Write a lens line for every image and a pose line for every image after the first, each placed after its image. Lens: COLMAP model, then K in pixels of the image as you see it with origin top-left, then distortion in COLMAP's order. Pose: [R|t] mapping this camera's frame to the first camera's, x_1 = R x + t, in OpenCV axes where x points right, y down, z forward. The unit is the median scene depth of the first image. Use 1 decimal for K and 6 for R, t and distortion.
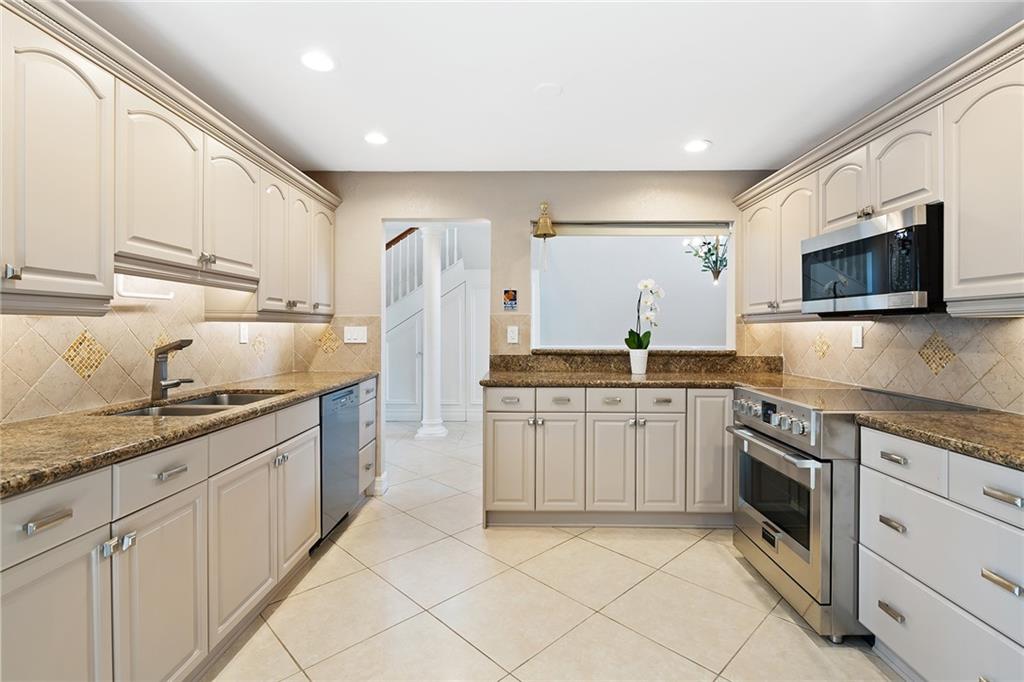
lens RADIAL K [[480.2, 0, 511.1], [0, 480.2, 332.6], [0, 0, 1]] dist [0.000738, -0.000356]
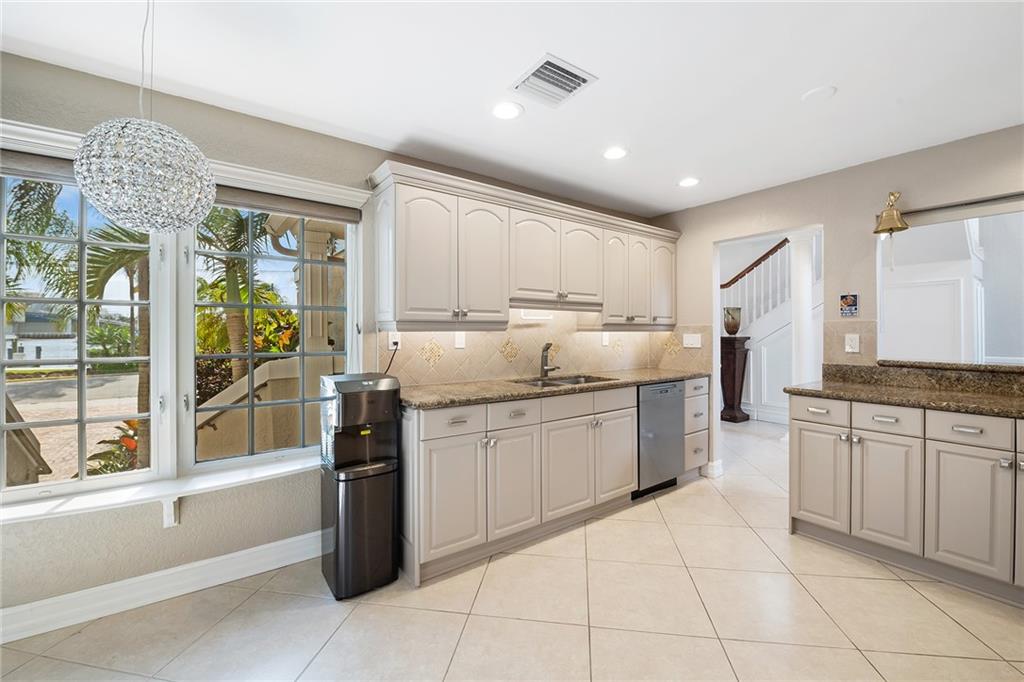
lens RADIAL K [[412.4, 0, 513.9], [0, 412.4, 332.1], [0, 0, 1]] dist [-0.000089, -0.005916]
pose [[0.605260, -0.002413, -0.796024, 0.289891], [-0.004709, 0.999967, -0.006612, -0.010337], [0.796014, 0.007750, 0.605229, 0.004807]]
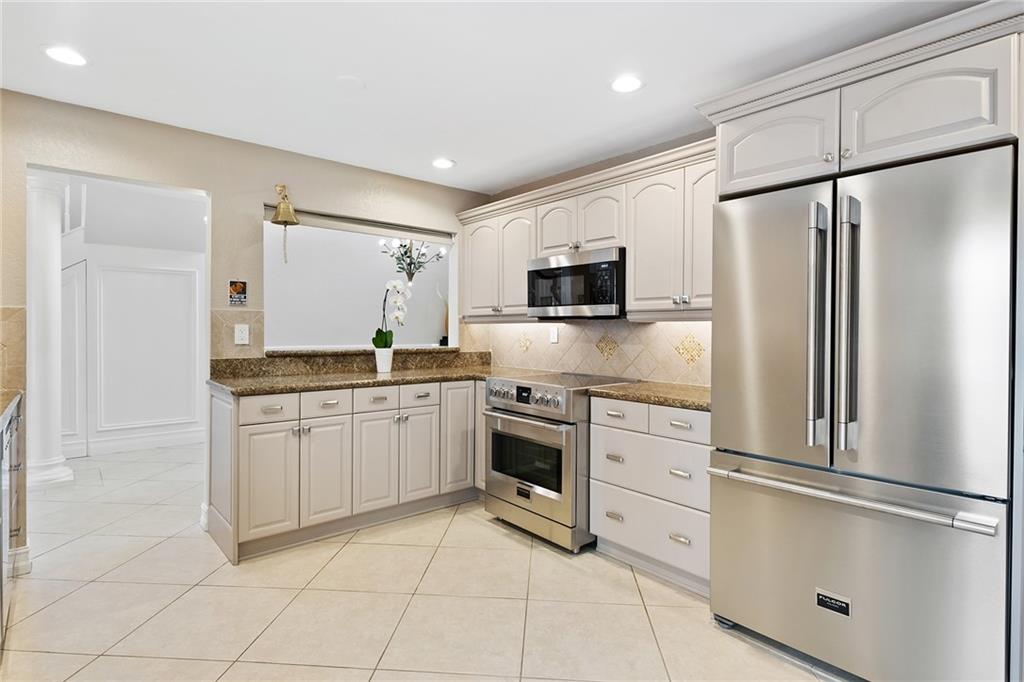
lens RADIAL K [[521.9, 0, 514.5], [0, 521.9, 333.7], [0, 0, 1]] dist [0.000672, 0.000016]
pose [[0.741163, -0.003887, 0.671314, -0.311401], [0.000639, 0.999987, 0.005084, -0.001417], [-0.671325, -0.003339, 0.741156, -0.003171]]
